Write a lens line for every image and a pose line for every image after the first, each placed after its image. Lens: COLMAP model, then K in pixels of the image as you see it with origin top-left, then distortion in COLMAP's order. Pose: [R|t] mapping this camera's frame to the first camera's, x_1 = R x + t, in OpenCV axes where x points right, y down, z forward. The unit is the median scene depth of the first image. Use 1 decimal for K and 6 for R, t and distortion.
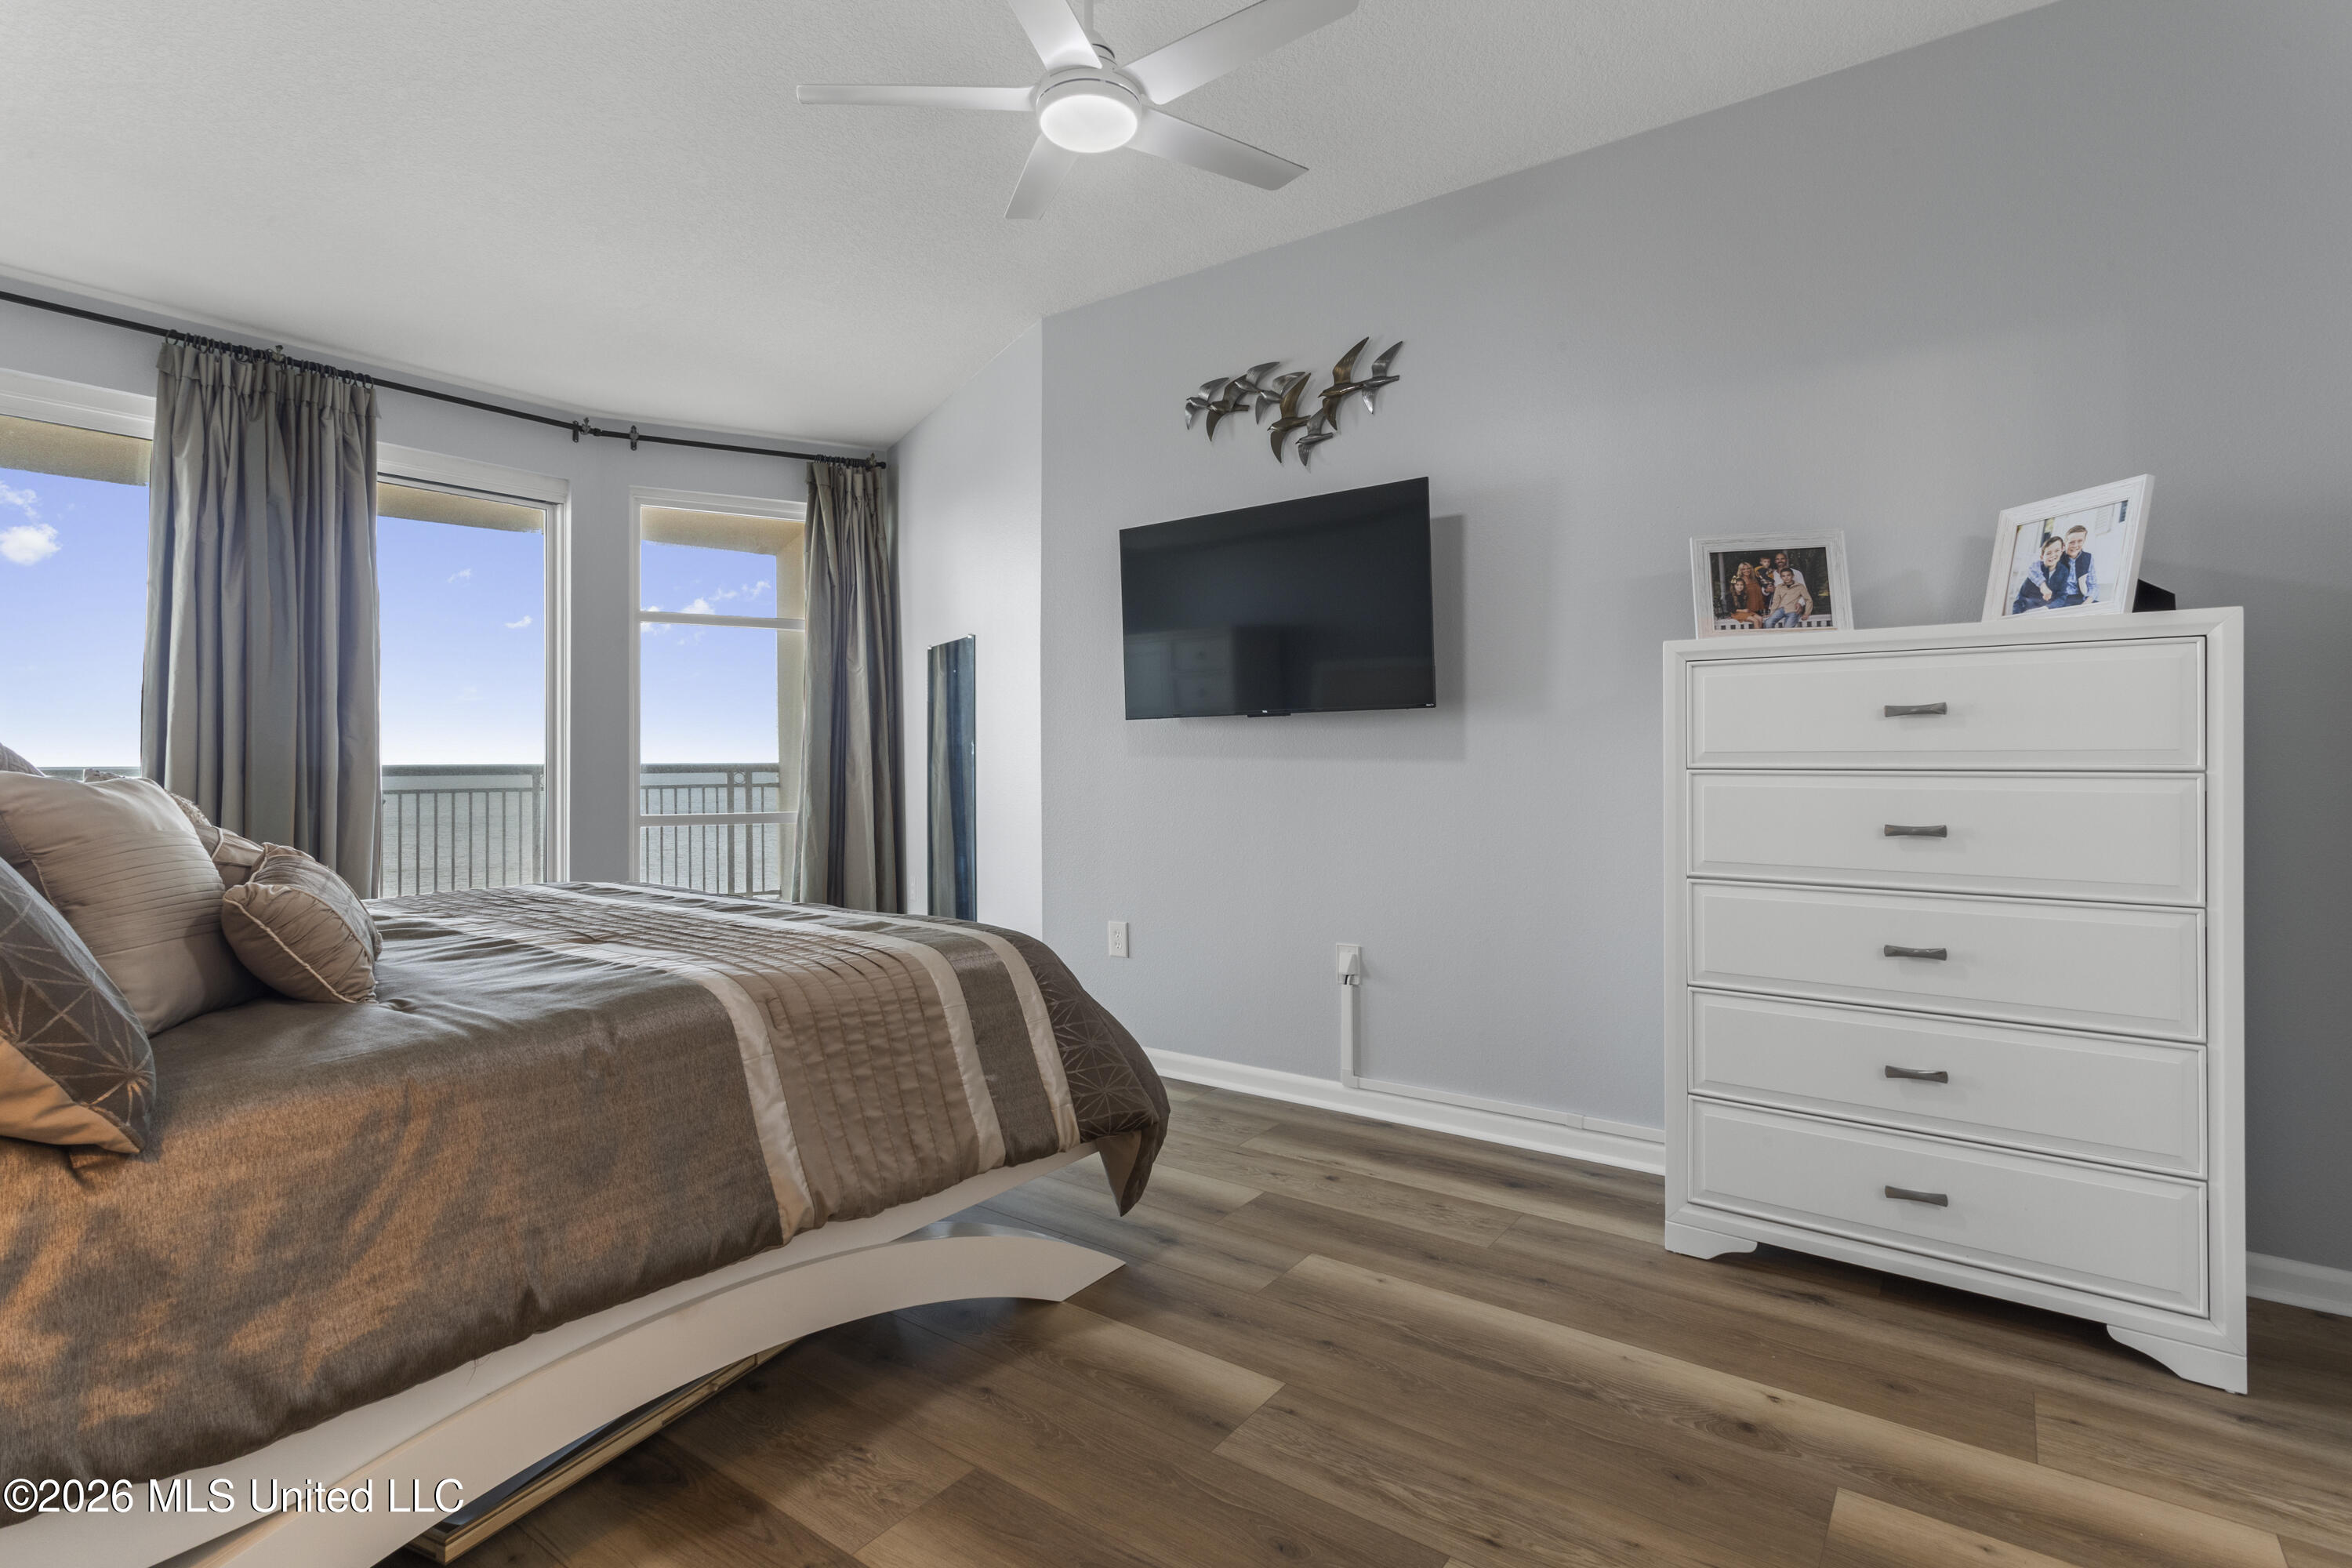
lens RADIAL K [[1134.4, 0, 1162.0], [0, 1134.4, 753.0], [0, 0, 1]] dist [0.001055, -0.000059]
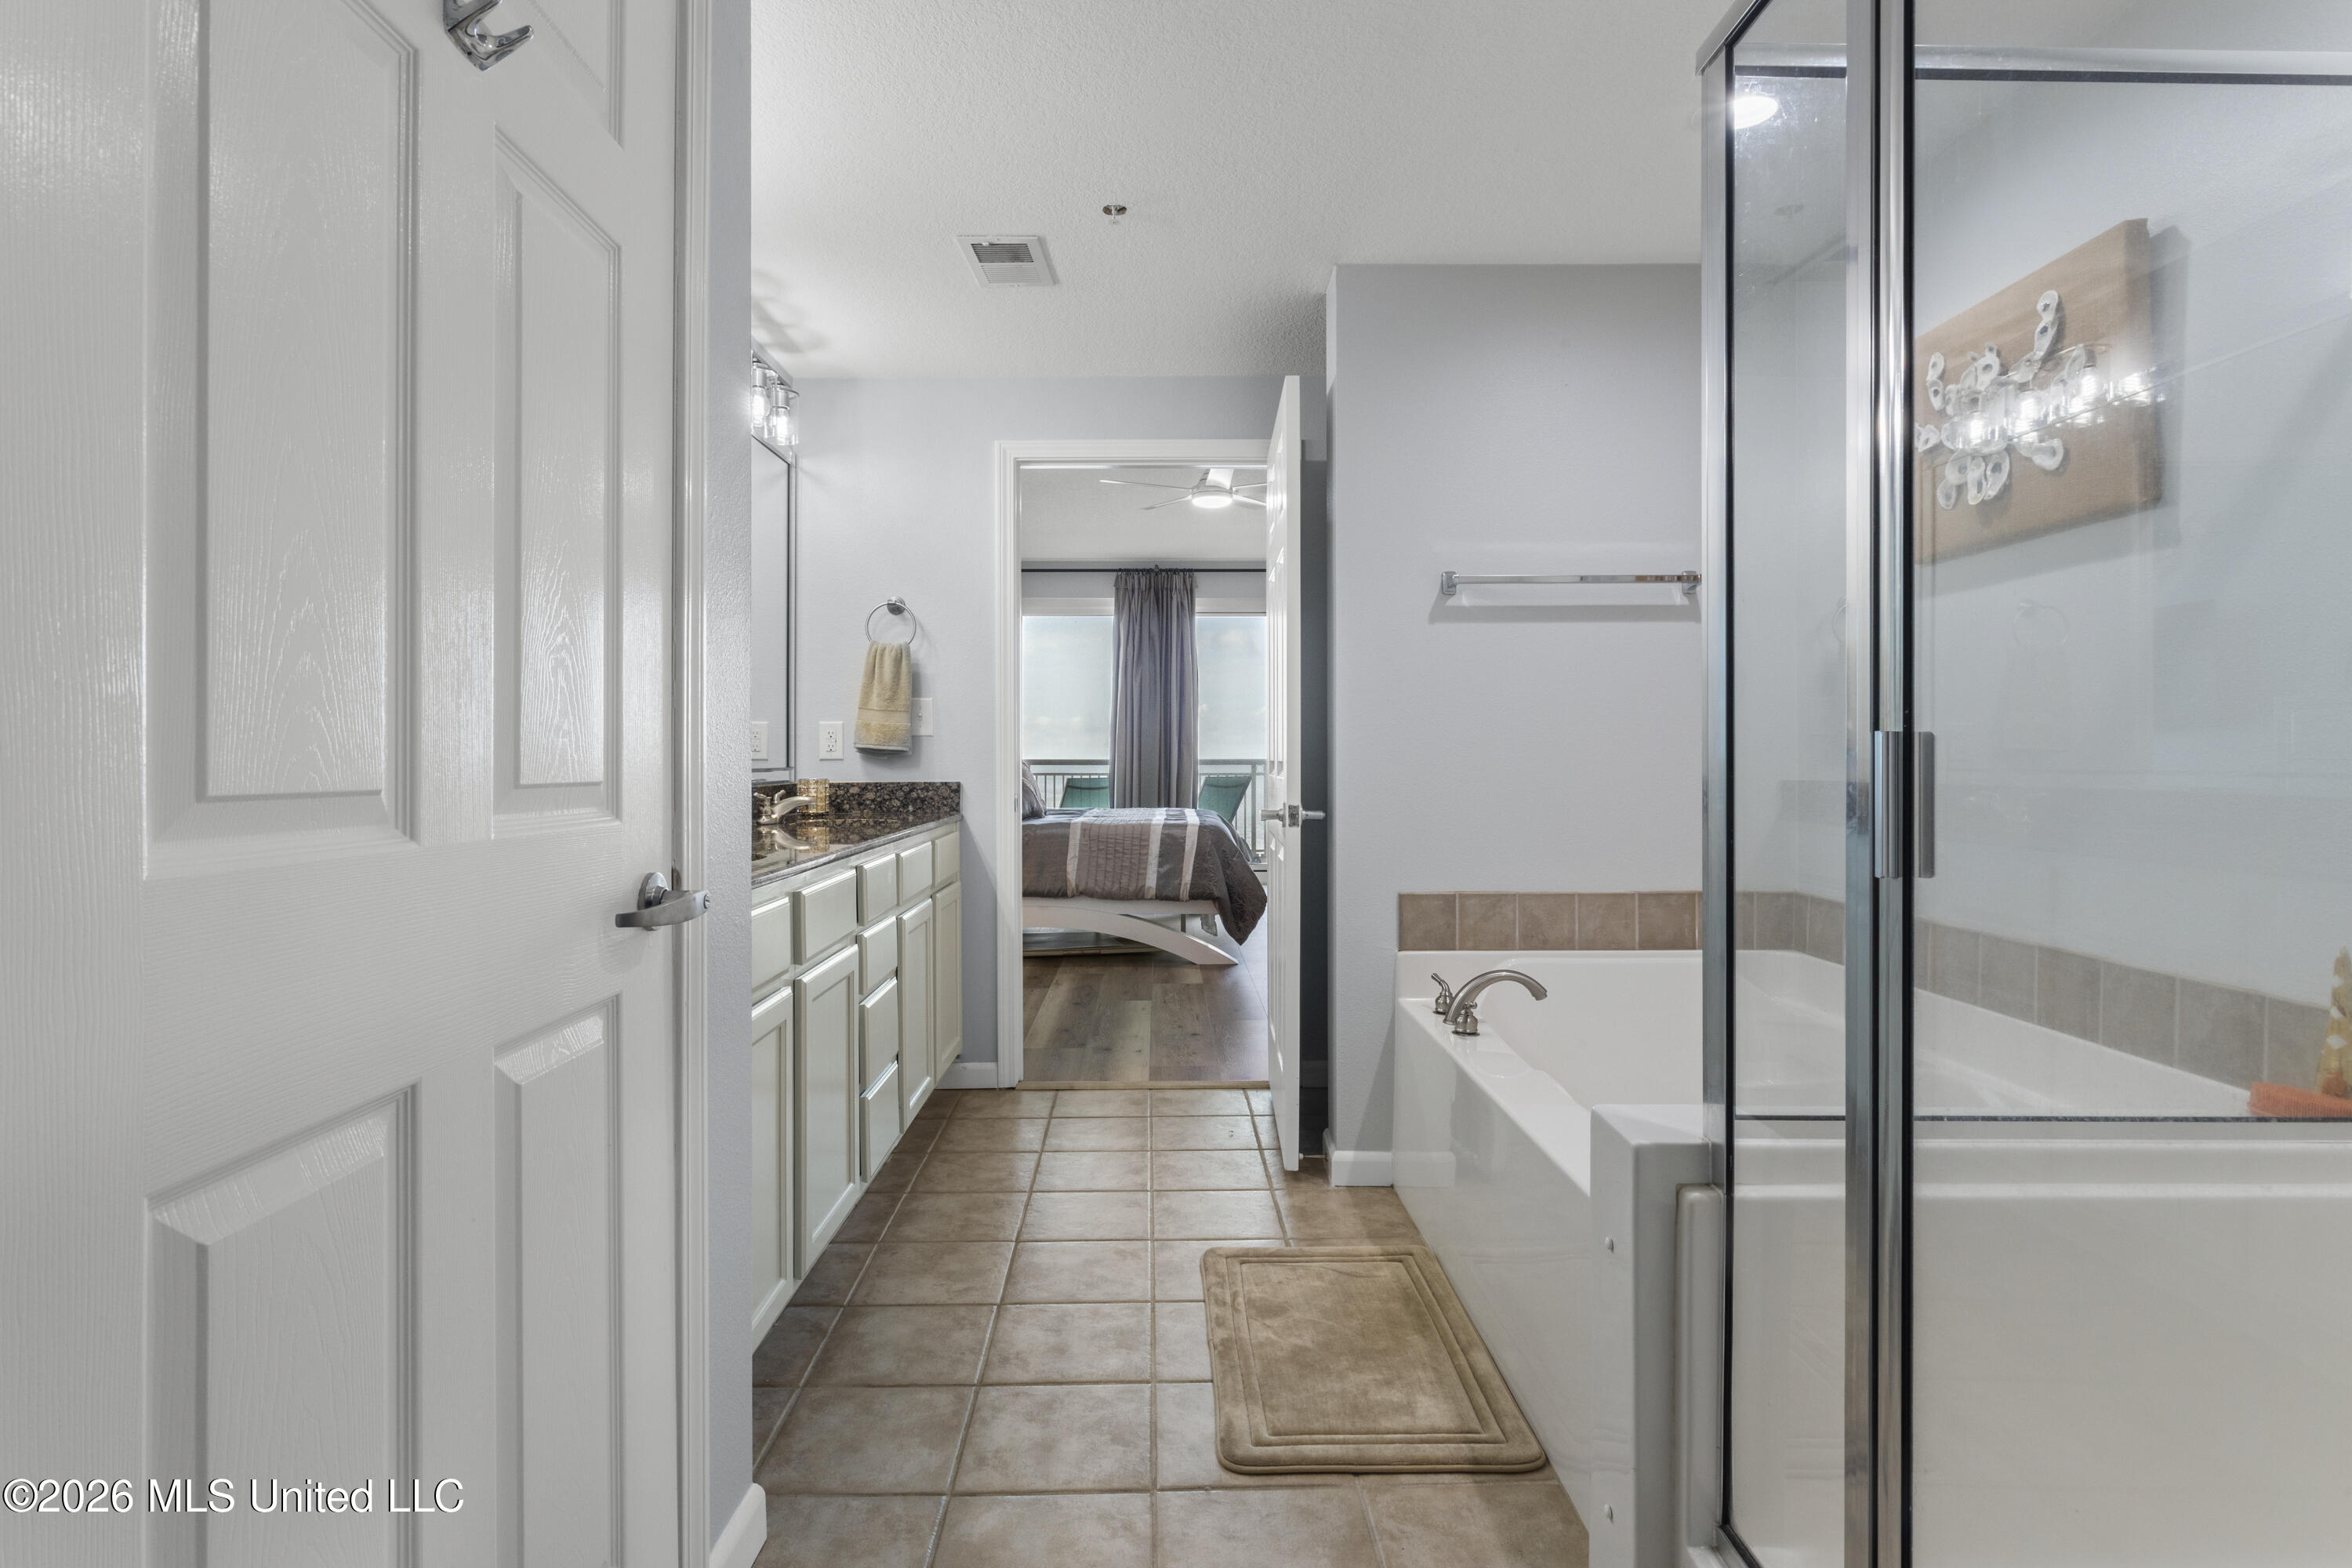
lens RADIAL K [[1183.9, 0, 1175.5], [0, 1183.9, 763.6], [0, 0, 1]] dist [-0.004676, 0.001151]
pose [[0.603153, 0.008847, -0.797577, 1.731886], [0.001148, 0.999928, 0.011960, -0.005168], [0.797625, -0.008130, 0.603099, -0.562840]]
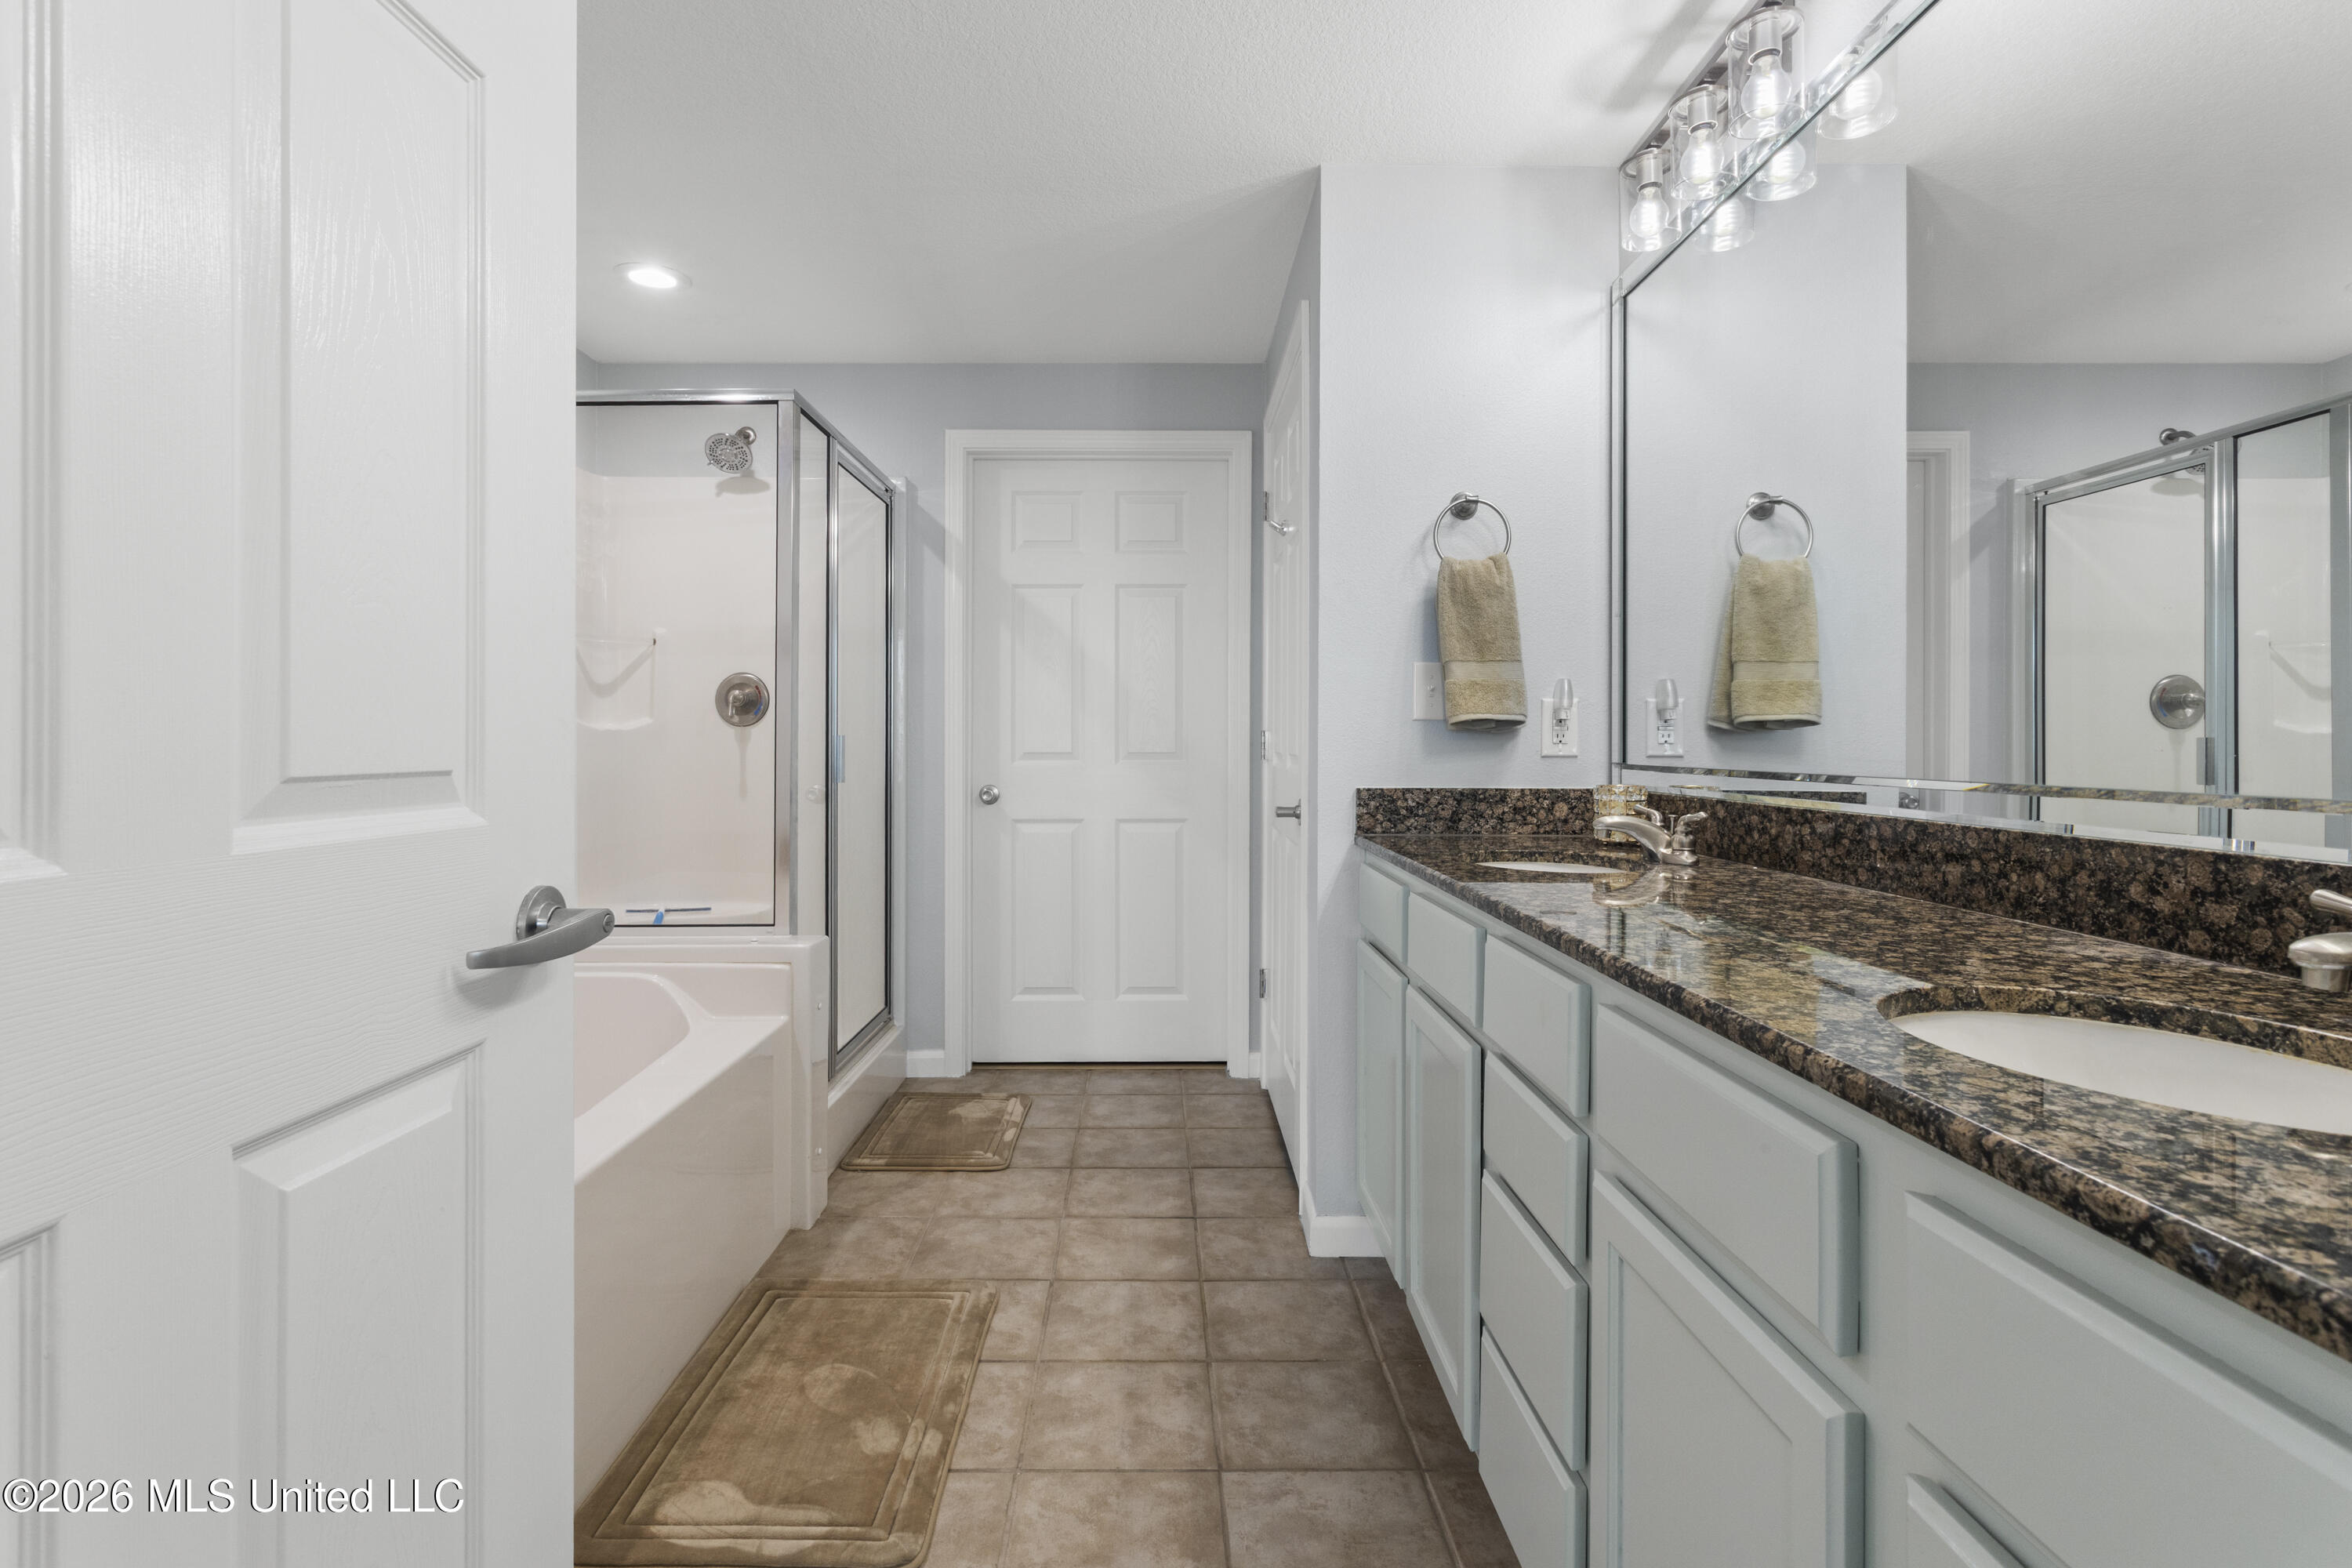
lens RADIAL K [[1146.2, 0, 1172.6], [0, 1146.2, 752.0], [0, 0, 1]] dist [-0.001428, 0.001535]
pose [[-0.599654, -0.004026, 0.800250, 0.442238], [-0.004041, 0.999990, 0.002003, 0.000835], [-0.800249, -0.002033, -0.599664, 0.278540]]
